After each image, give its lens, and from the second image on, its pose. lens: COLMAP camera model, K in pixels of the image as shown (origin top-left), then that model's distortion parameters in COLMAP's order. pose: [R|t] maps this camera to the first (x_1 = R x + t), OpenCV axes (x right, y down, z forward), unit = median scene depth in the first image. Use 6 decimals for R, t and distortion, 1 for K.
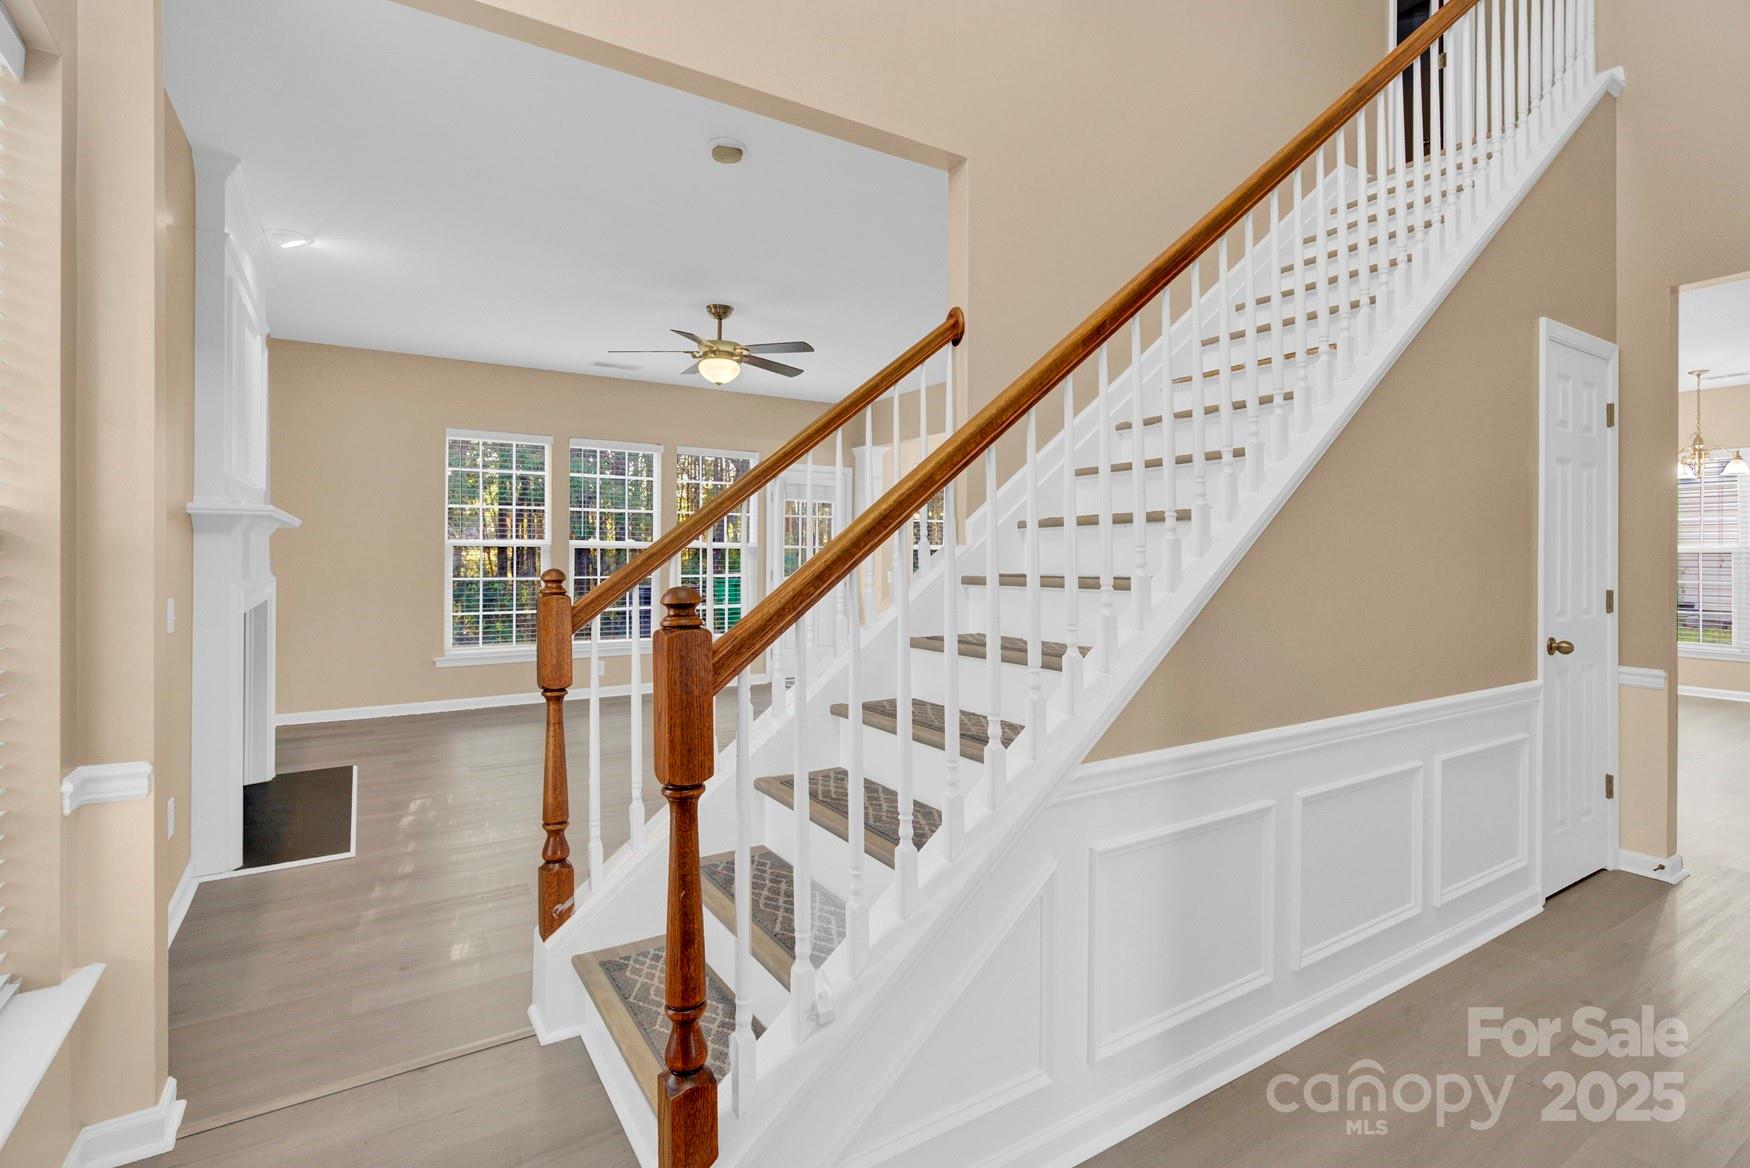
lens RADIAL K [[831.1, 0, 875.9], [0, 831.1, 547.8], [0, 0, 1]] dist [-0.001288, -0.000122]
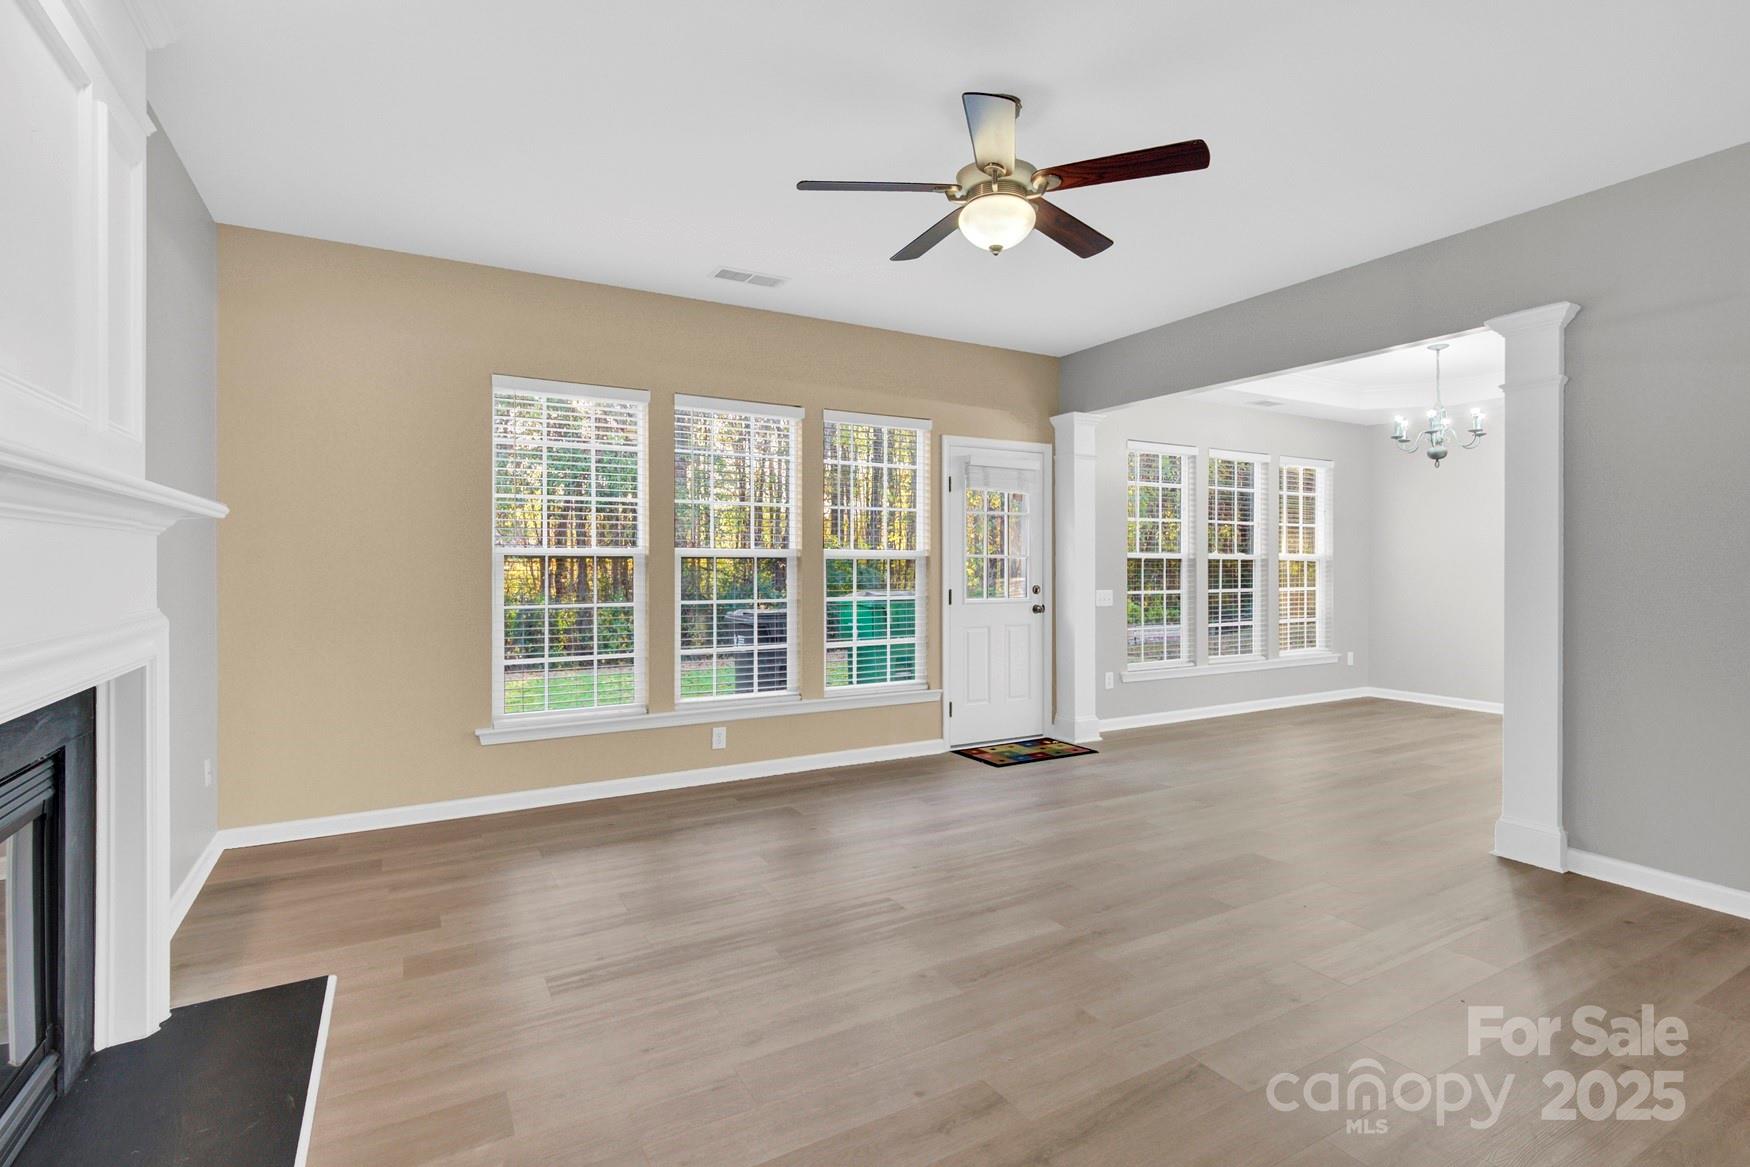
lens RADIAL K [[830.4, 0, 874.6], [0, 830.4, 567.1], [0, 0, 1]] dist [0.000542, 0.001610]
pose [[0.999100, -0.004396, -0.042193, -0.243687], [0.004779, 0.999948, 0.008979, 0.001695], [0.042151, -0.009173, 0.999069, 0.459050]]
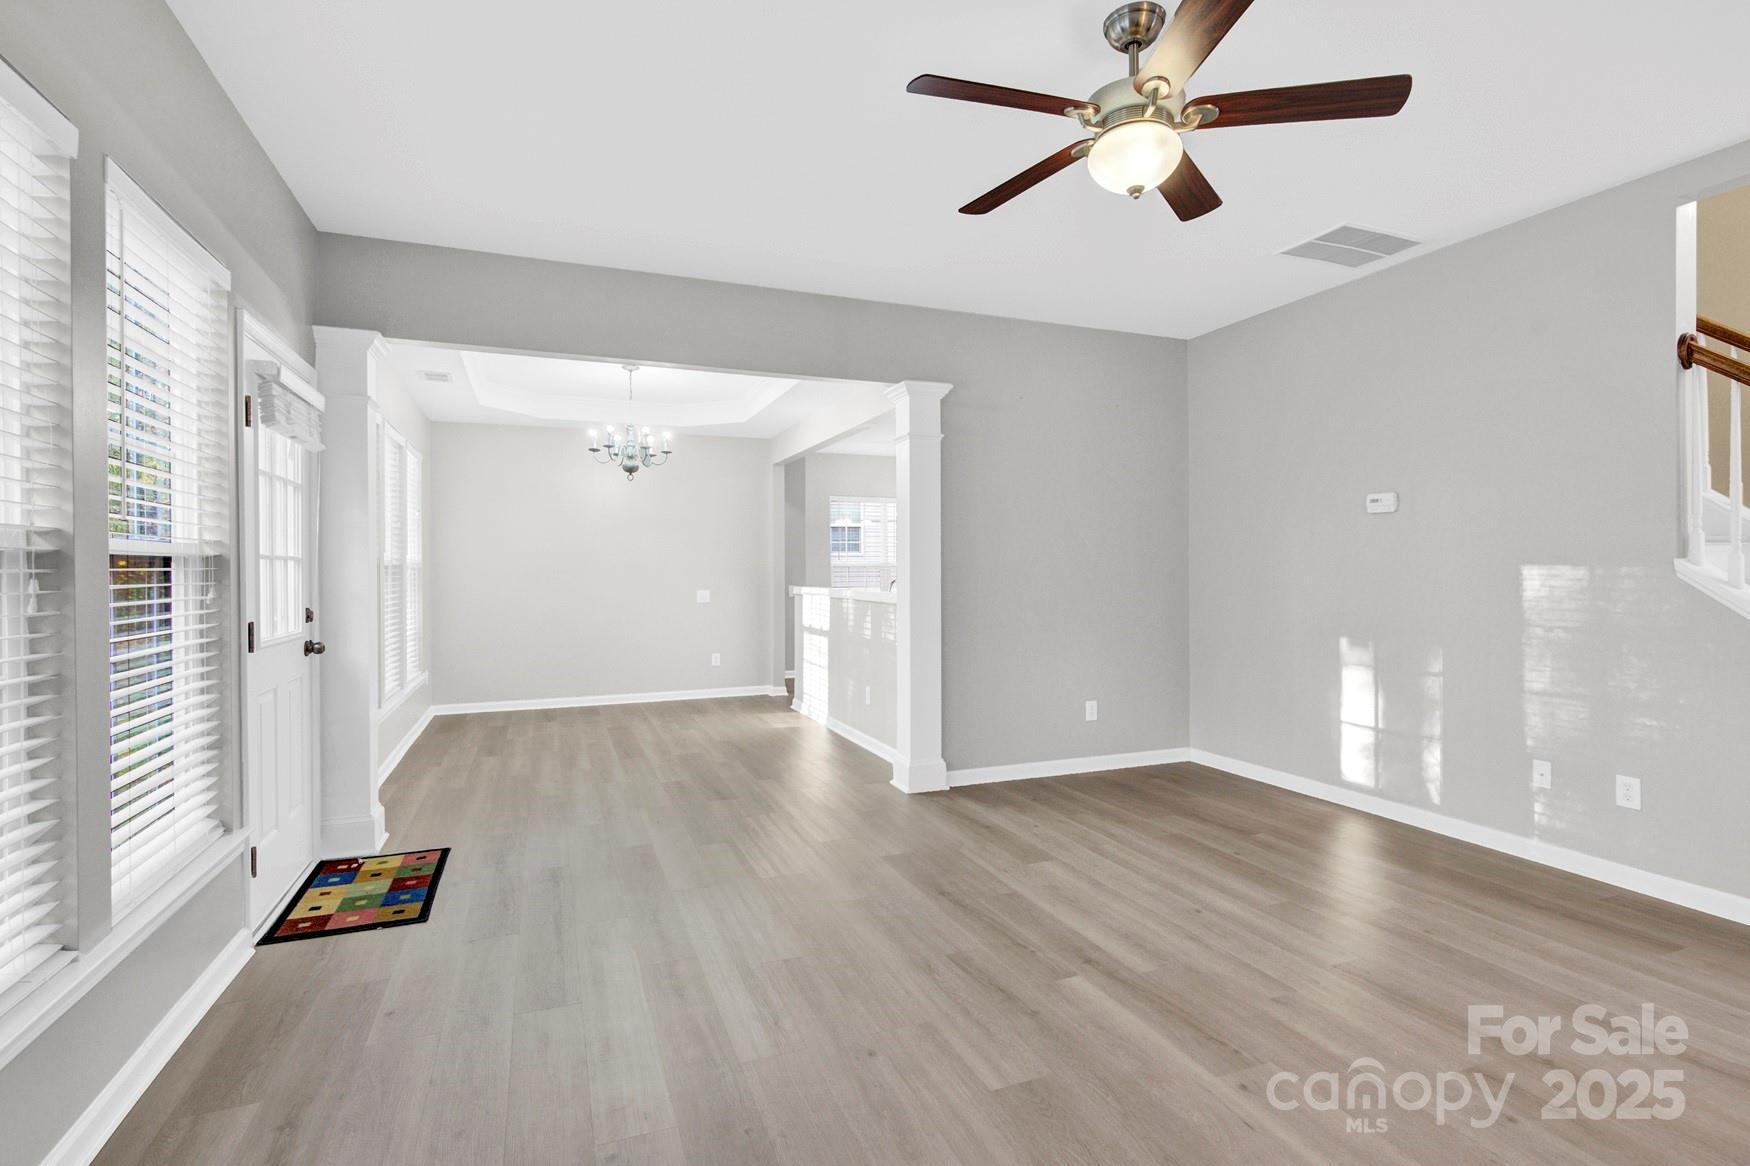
lens RADIAL K [[830.4, 0, 874.6], [0, 830.4, 566.6], [0, 0, 1]] dist [0.000542, 0.001610]
pose [[0.181943, 0.002144, 0.983307, -0.641507], [0.000479, 0.999997, -0.002269, 0.007797], [-0.983309, 0.000884, 0.181942, 1.040235]]
